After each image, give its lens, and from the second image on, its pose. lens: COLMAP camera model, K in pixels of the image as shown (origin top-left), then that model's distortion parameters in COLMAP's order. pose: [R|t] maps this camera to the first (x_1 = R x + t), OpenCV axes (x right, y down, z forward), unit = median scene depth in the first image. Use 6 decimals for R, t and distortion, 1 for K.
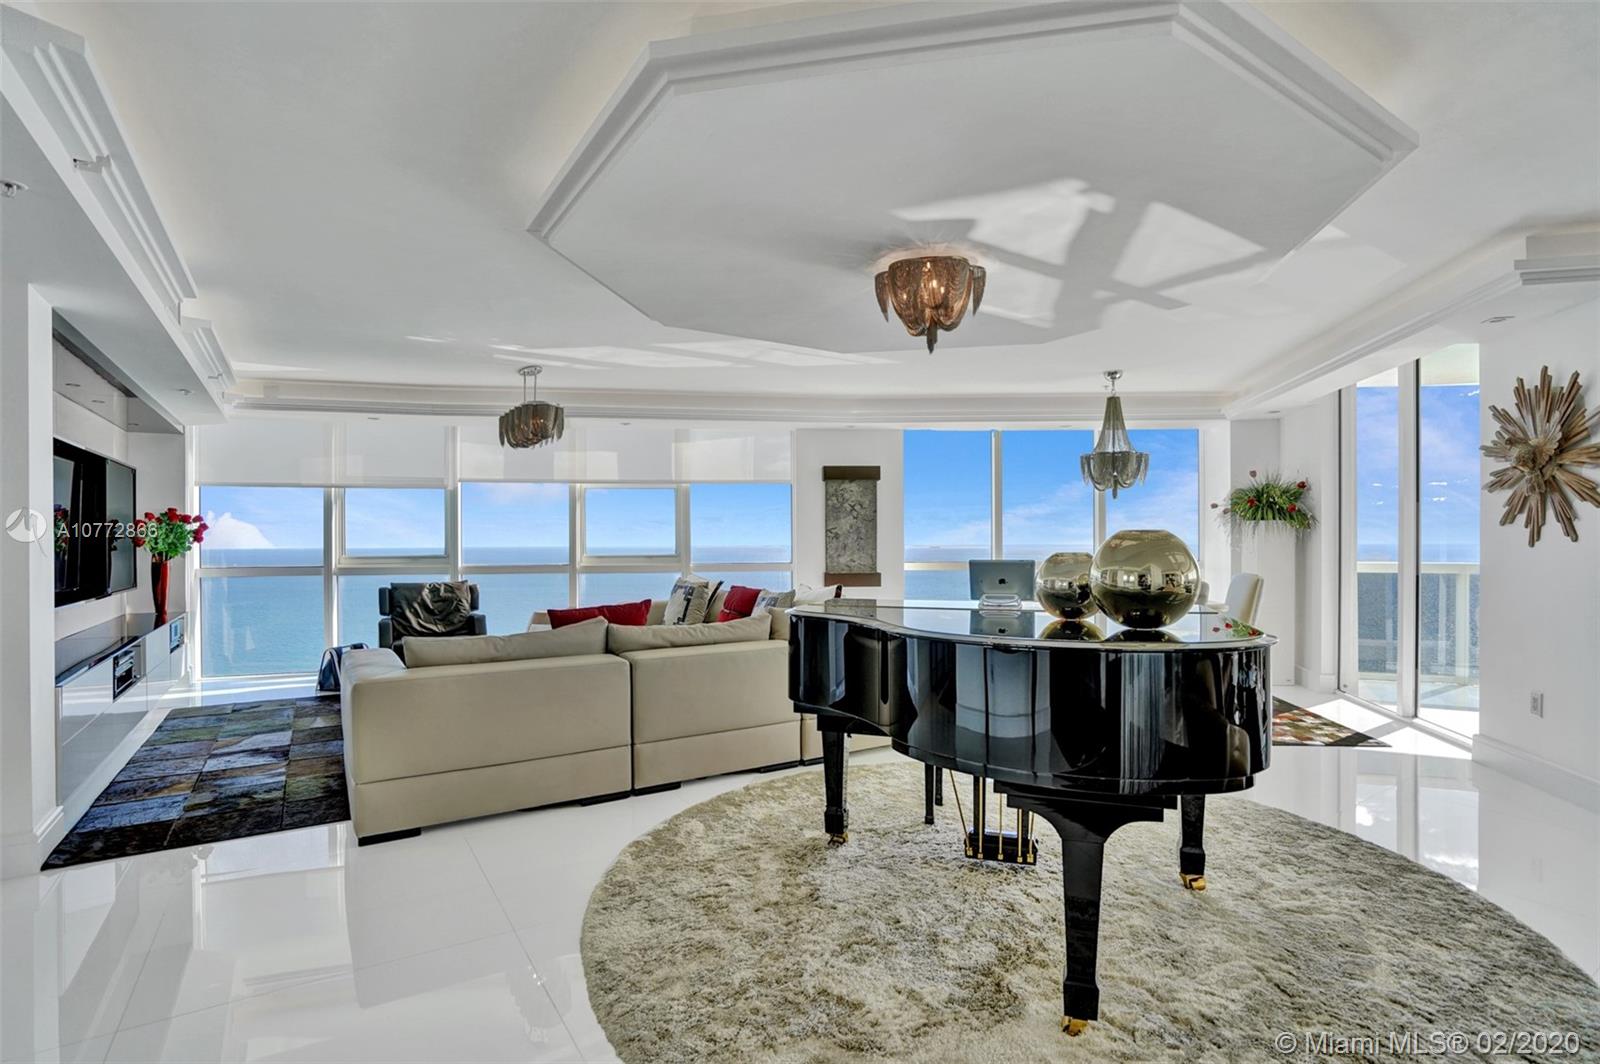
lens RADIAL K [[774.8, 0, 796.9], [0, 774.8, 543.4], [0, 0, 1]] dist [-0.064898, 0.025344]
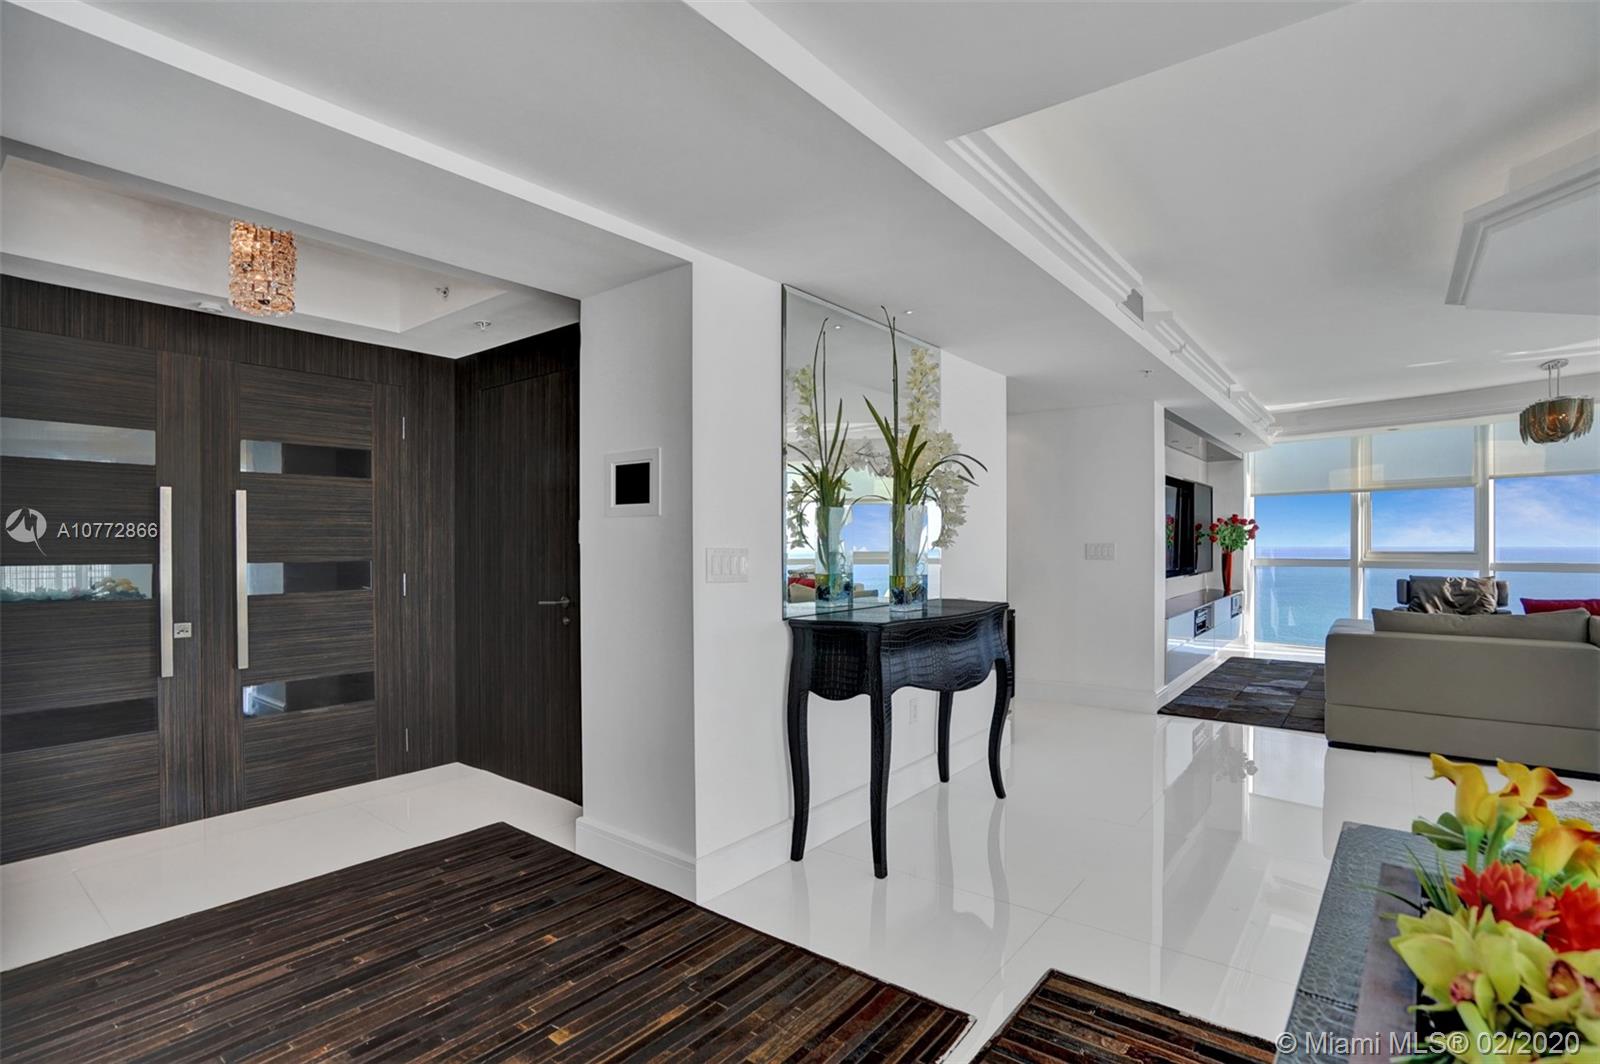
lens RADIAL K [[774.8, 0, 796.9], [0, 774.8, 543.4], [0, 0, 1]] dist [-0.064898, 0.025344]
pose [[0.327069, 0.004143, -0.944991, 0.226820], [-0.002292, 0.999991, 0.003591, 0.003351], [0.944998, 0.000991, 0.327076, -0.221743]]
